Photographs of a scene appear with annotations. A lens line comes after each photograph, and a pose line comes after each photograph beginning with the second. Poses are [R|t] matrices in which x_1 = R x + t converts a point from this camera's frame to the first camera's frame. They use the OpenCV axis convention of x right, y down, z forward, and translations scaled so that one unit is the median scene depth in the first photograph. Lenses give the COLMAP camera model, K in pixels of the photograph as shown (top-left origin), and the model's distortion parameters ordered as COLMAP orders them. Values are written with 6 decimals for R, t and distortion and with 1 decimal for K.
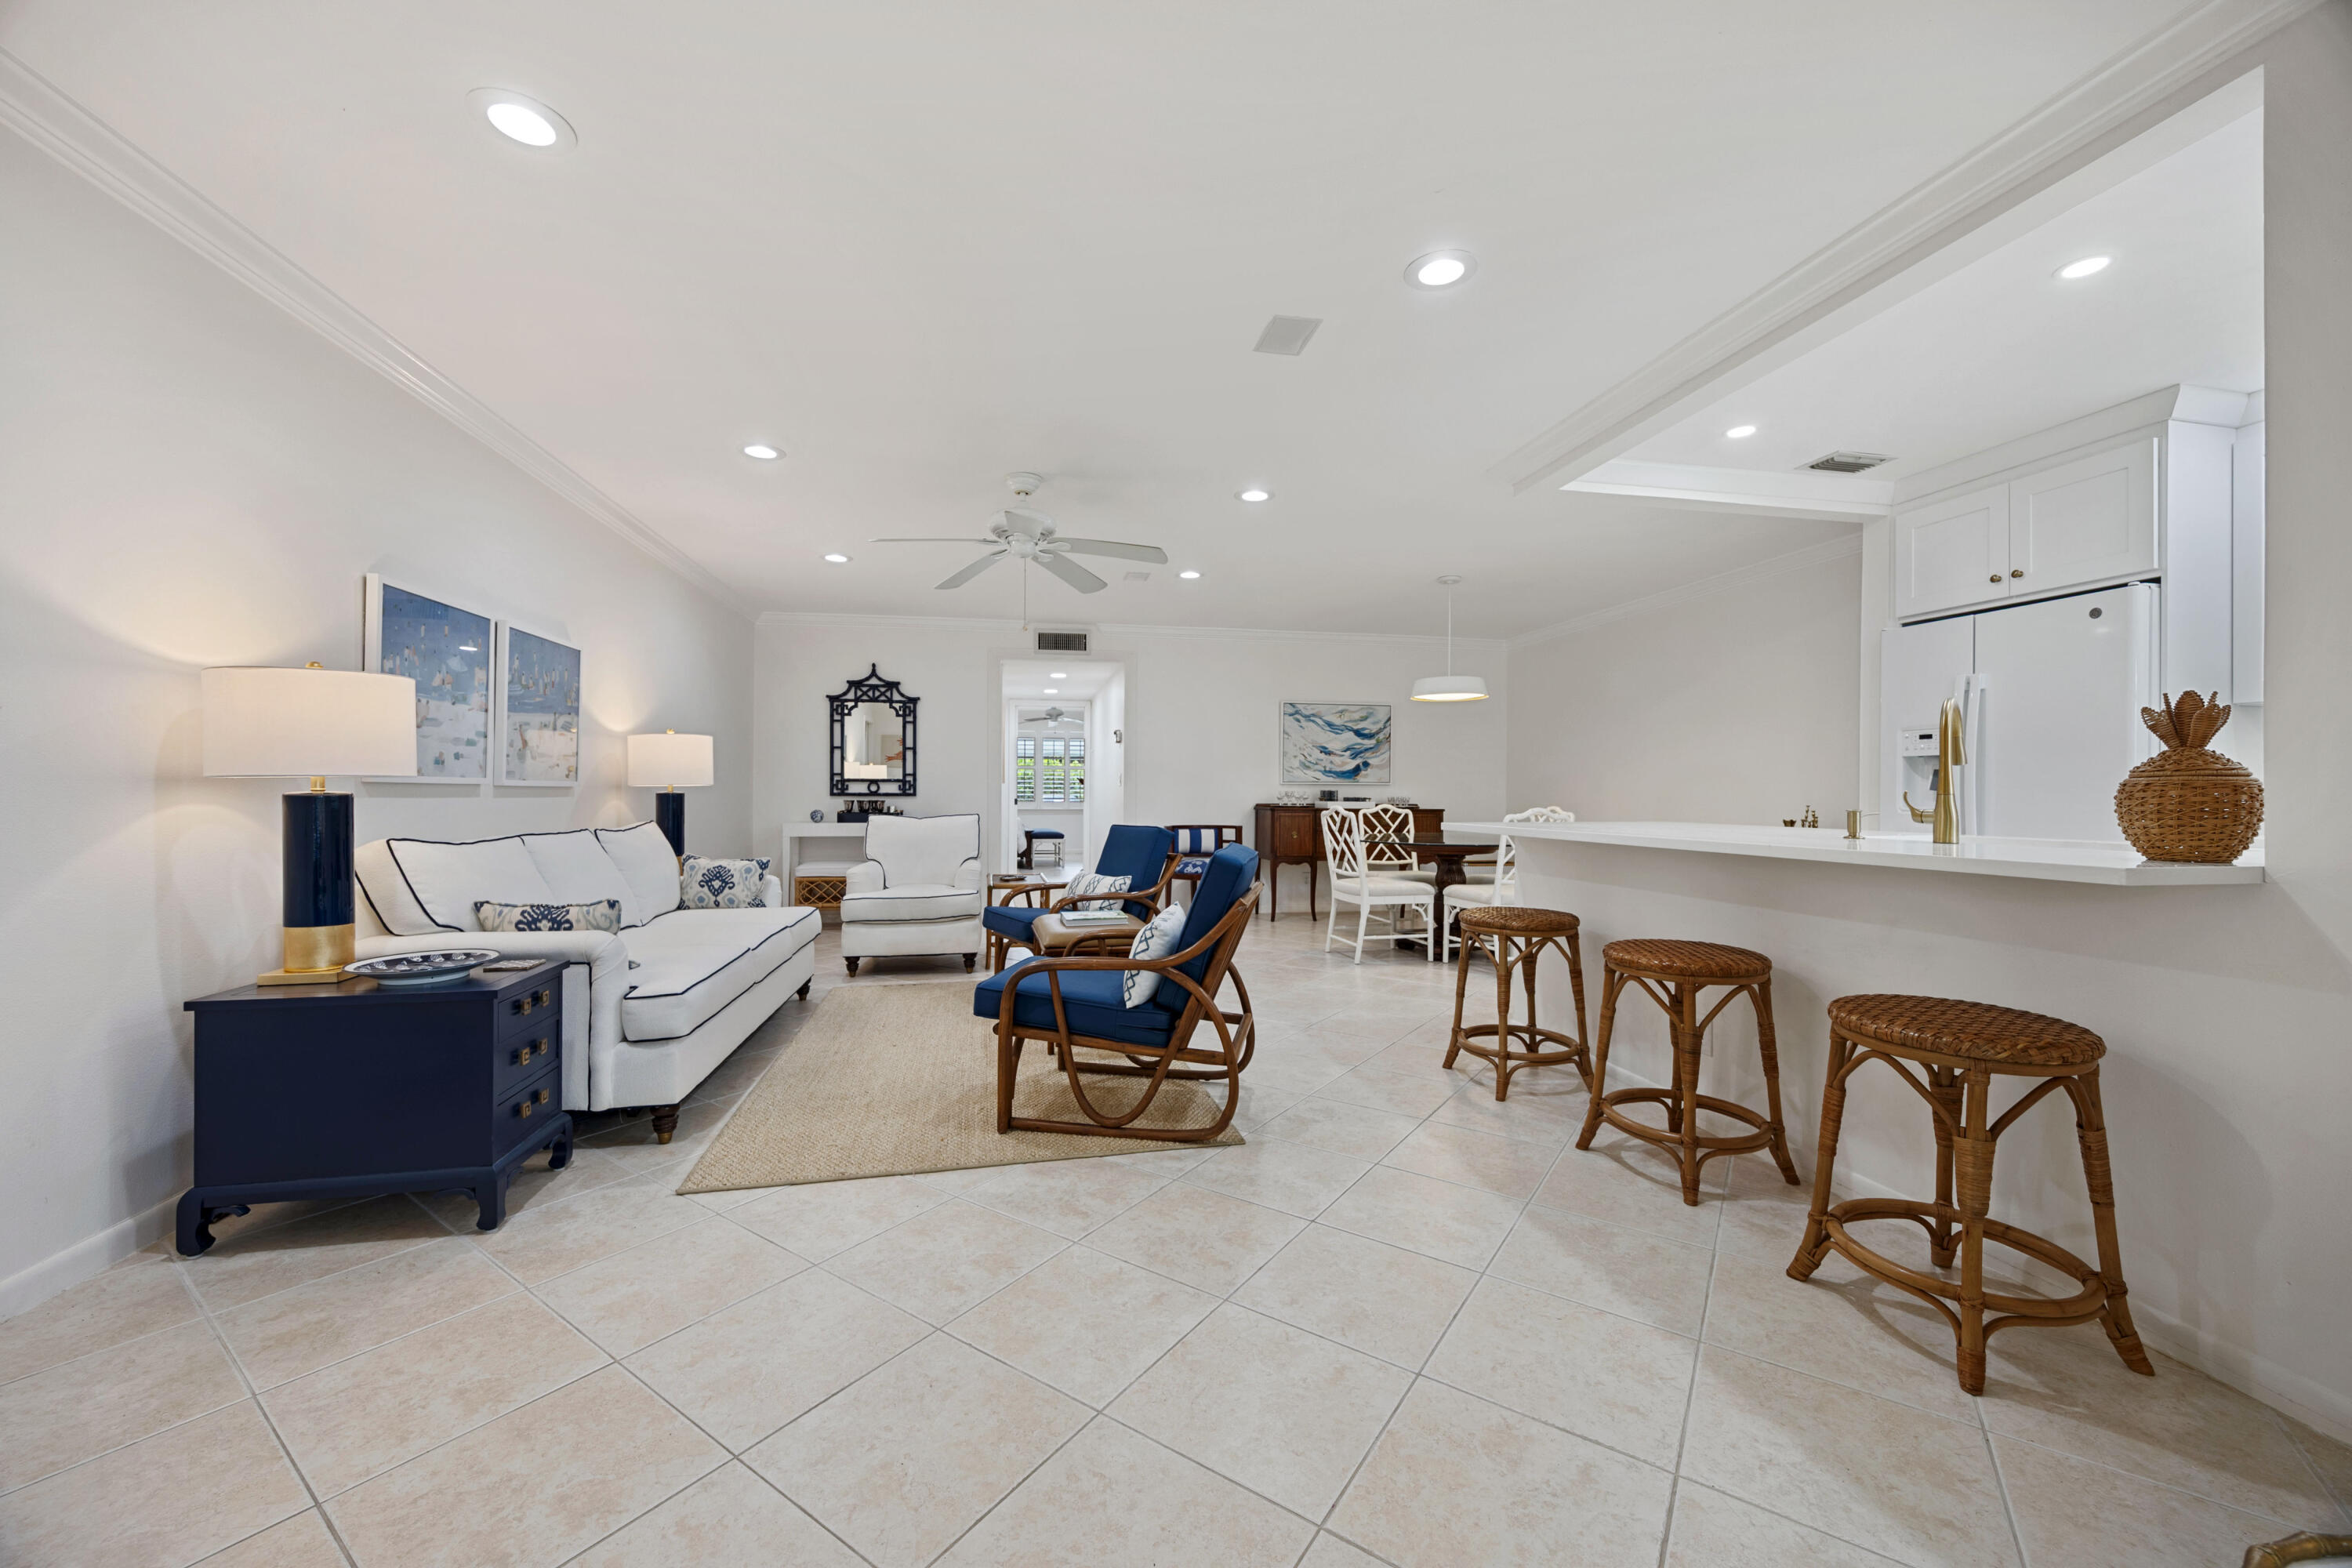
lens RADIAL K [[915.4, 0, 1183.8], [0, 915.4, 784.6], [0, 0, 1]] dist [0.001635, 0.000066]
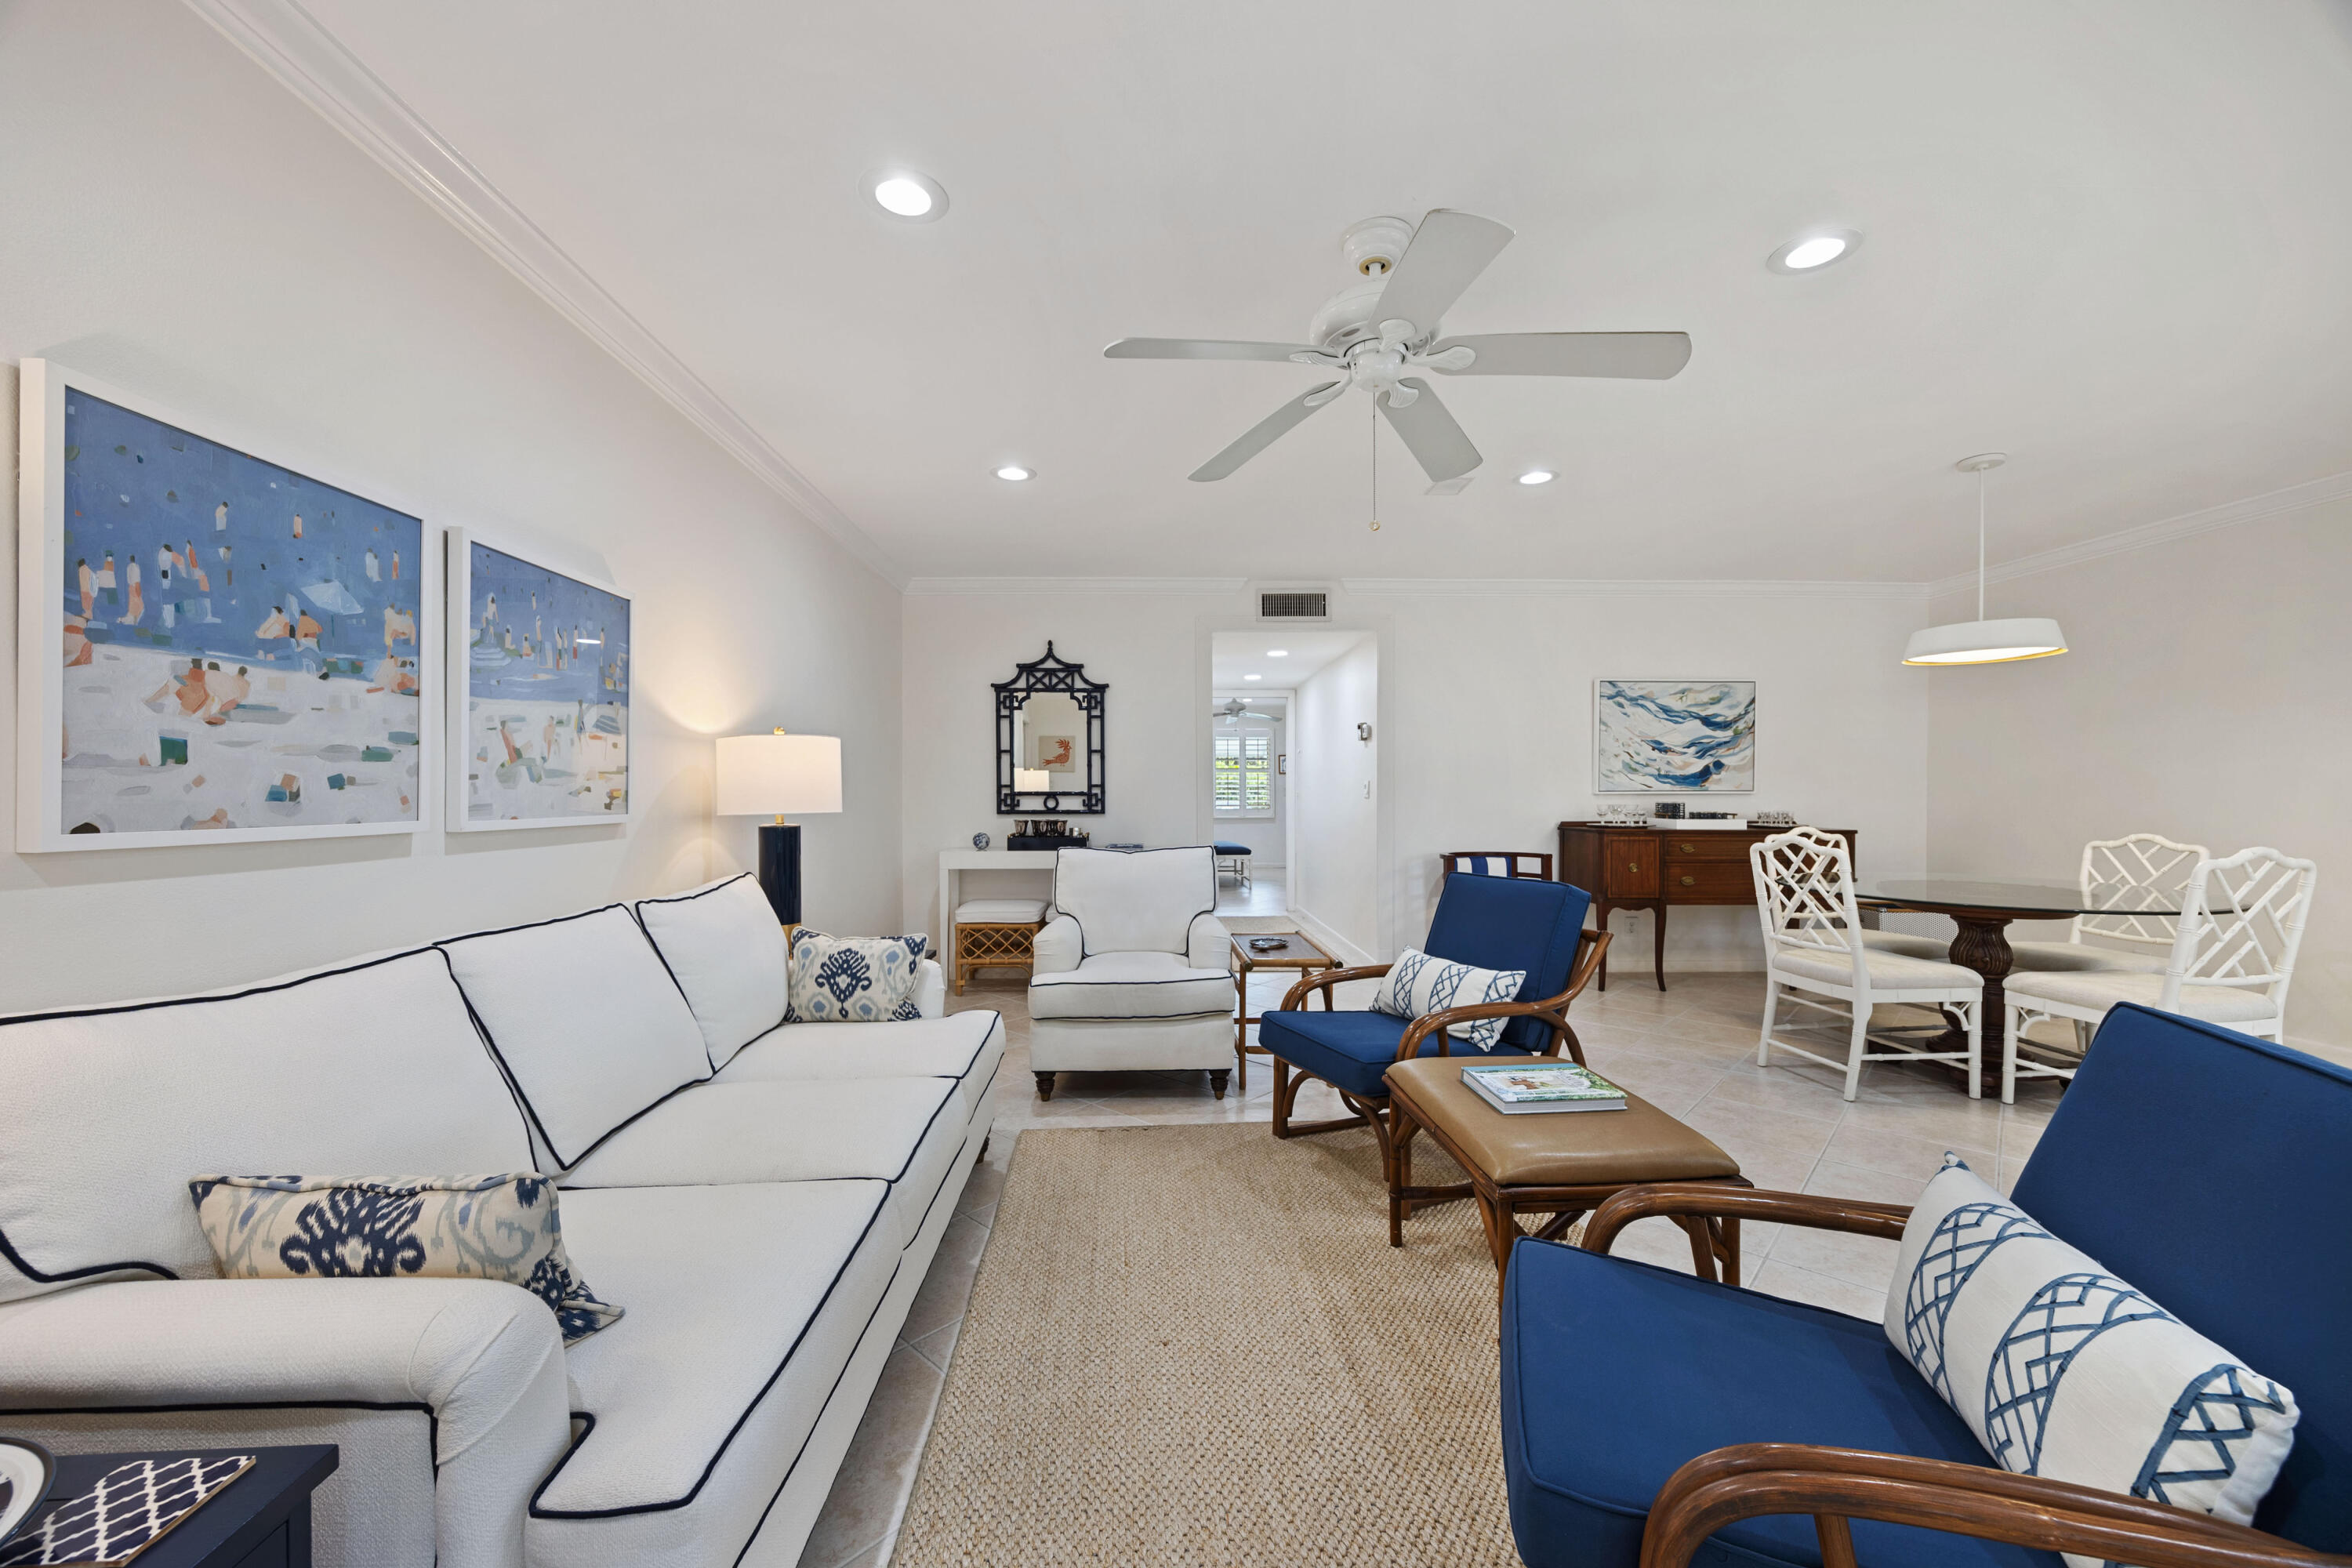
lens RADIAL K [[915.4, 0, 1175.2], [0, 915.4, 788.8], [0, 0, 1]] dist [0.001635, 0.000066]
pose [[0.988123, -0.006564, -0.153523, -0.151822], [0.007455, 0.999959, 0.005228, -0.015359], [0.153482, -0.006310, 0.988131, 0.331937]]
